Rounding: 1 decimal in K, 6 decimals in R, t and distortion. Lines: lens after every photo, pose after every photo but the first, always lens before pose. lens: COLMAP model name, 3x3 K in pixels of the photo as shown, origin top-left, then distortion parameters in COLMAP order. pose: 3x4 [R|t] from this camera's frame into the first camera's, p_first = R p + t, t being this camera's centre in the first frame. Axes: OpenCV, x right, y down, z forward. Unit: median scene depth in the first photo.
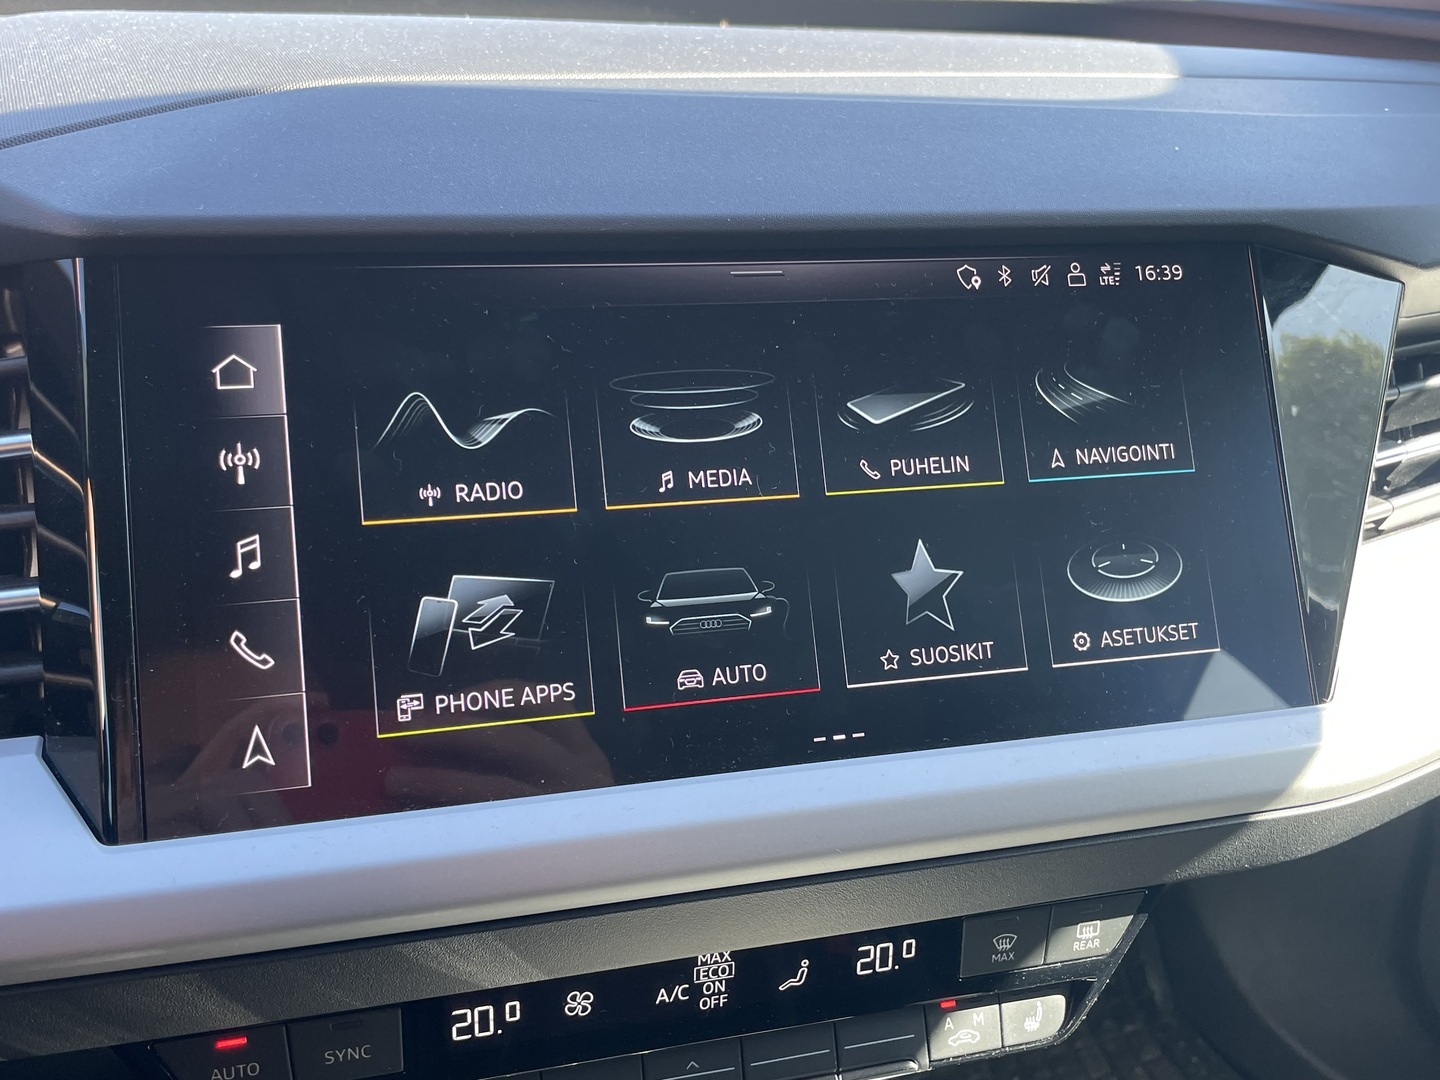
lens RADIAL K [[1439.0, 0, 720.0], [0, 1439.0, 540.0], [0, 0, 1]] dist [0.165032, -0.298377]
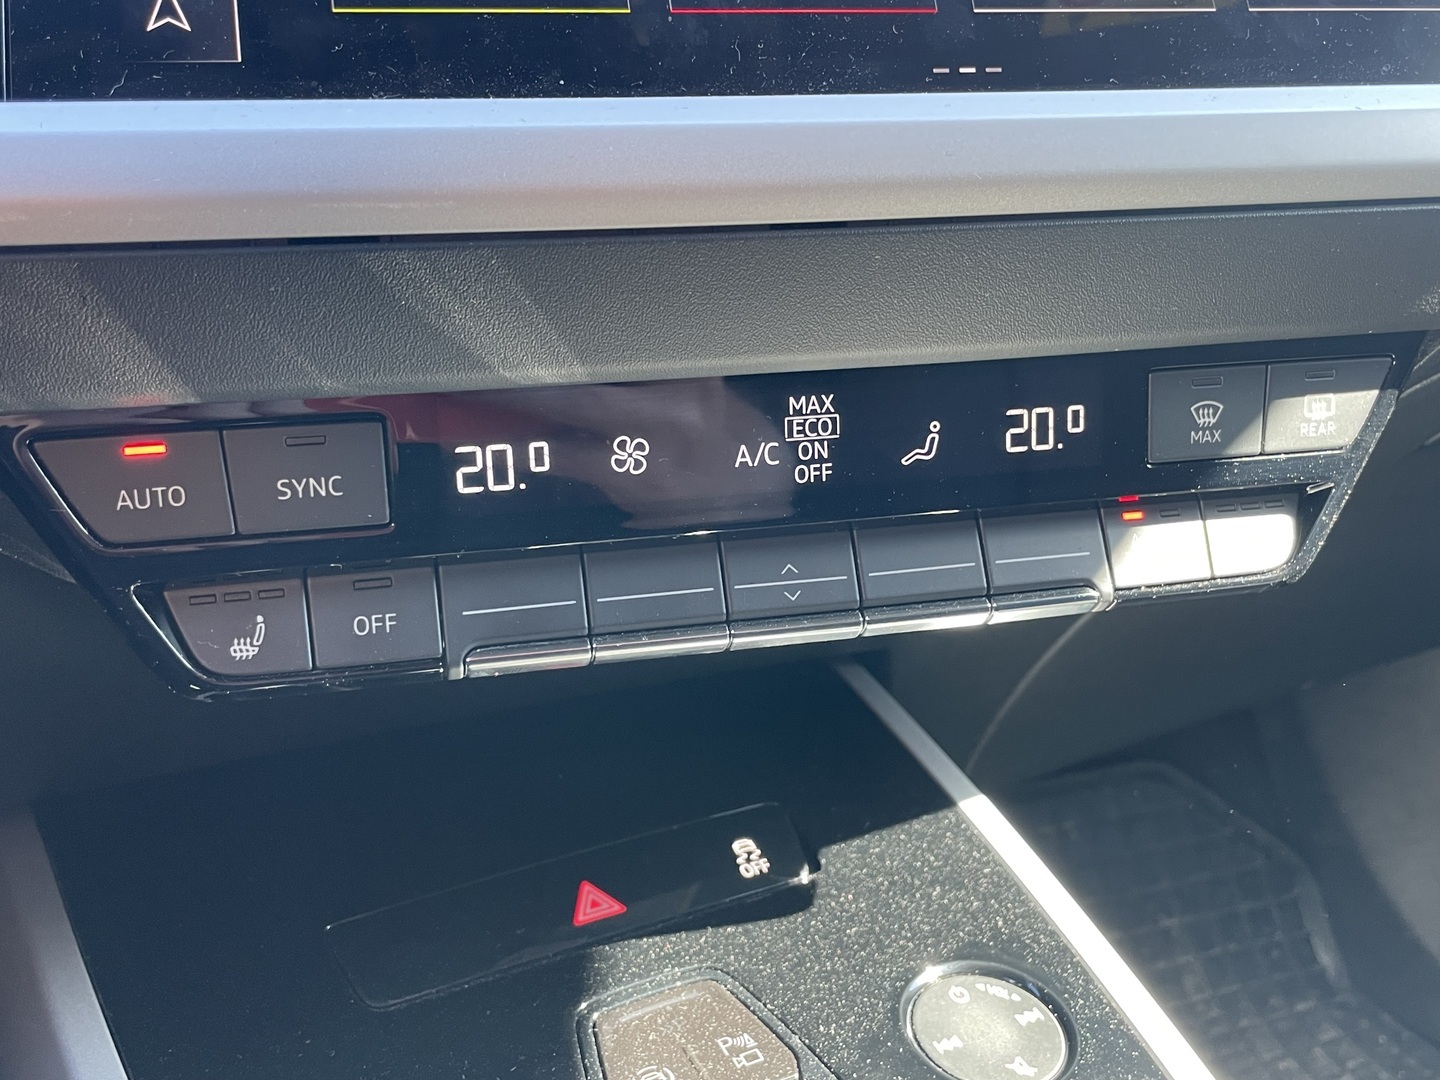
lens RADIAL K [[1439.0, 0, 720.0], [0, 1439.0, 540.0], [0, 0, 1]] dist [0.165032, -0.298377]
pose [[0.997979, -0.052907, -0.035194, -0.027591], [0.047273, 0.988276, -0.145172, 0.453263], [0.042462, 0.143215, 0.988780, 0.286601]]
